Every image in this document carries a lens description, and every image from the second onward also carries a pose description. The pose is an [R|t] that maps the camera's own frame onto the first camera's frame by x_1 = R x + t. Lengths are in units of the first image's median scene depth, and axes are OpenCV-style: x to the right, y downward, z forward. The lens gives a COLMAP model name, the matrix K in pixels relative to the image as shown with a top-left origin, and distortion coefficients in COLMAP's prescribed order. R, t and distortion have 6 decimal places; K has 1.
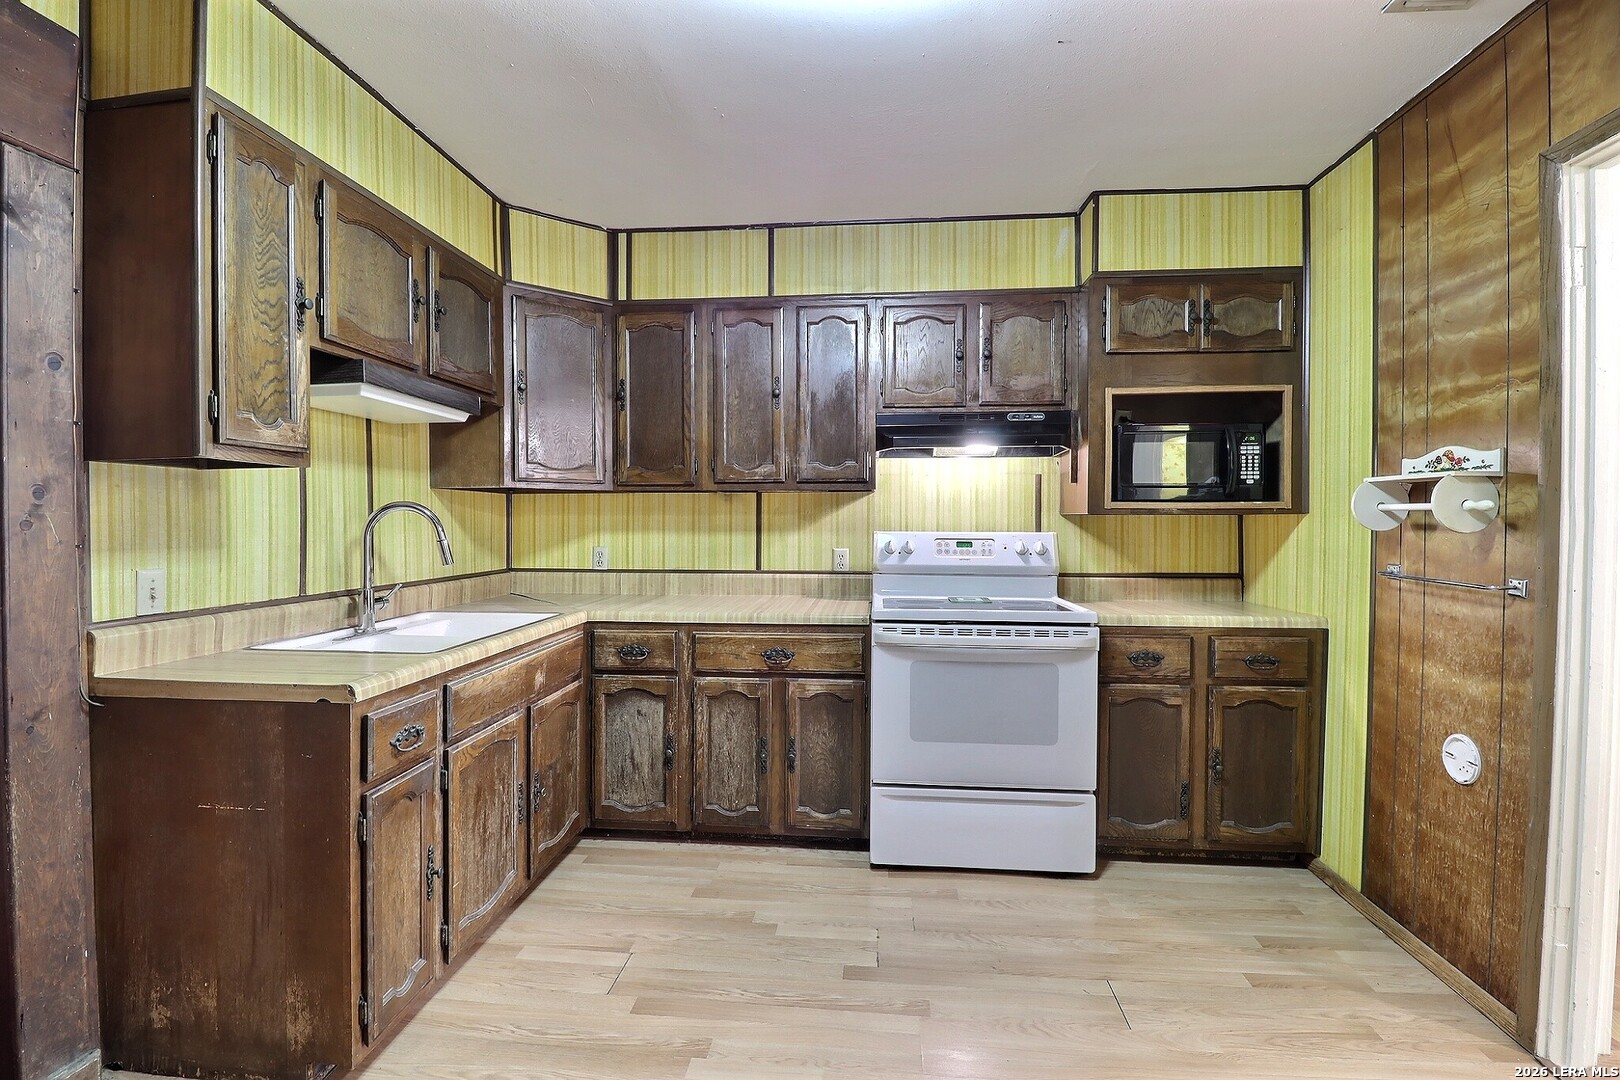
lens RADIAL K [[748.6, 0, 798.6], [0, 748.6, 532.7], [0, 0, 1]] dist [-0.006457, -0.008651]
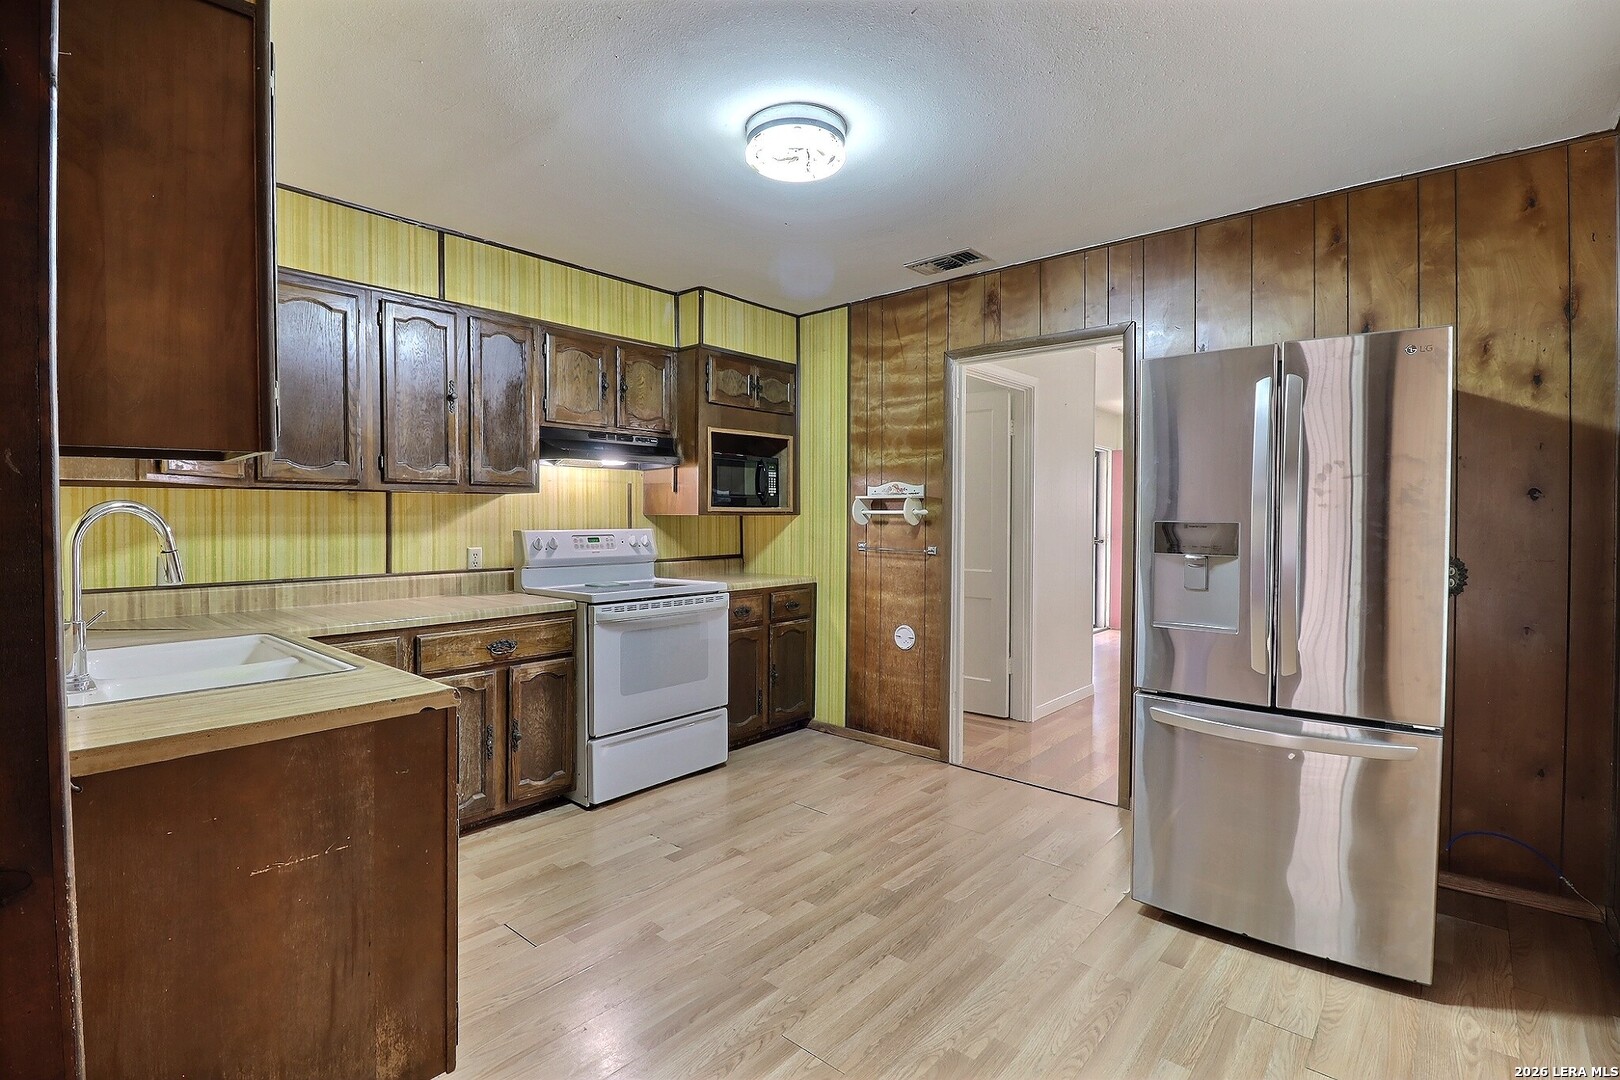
lens RADIAL K [[748.6, 0, 809.4], [0, 748.6, 536.3], [0, 0, 1]] dist [-0.006457, -0.008651]
pose [[0.587090, -0.023284, 0.809187, -0.650154], [0.015696, 0.999726, 0.017379, -0.006738], [-0.809370, 0.002497, 0.587294, 0.006854]]
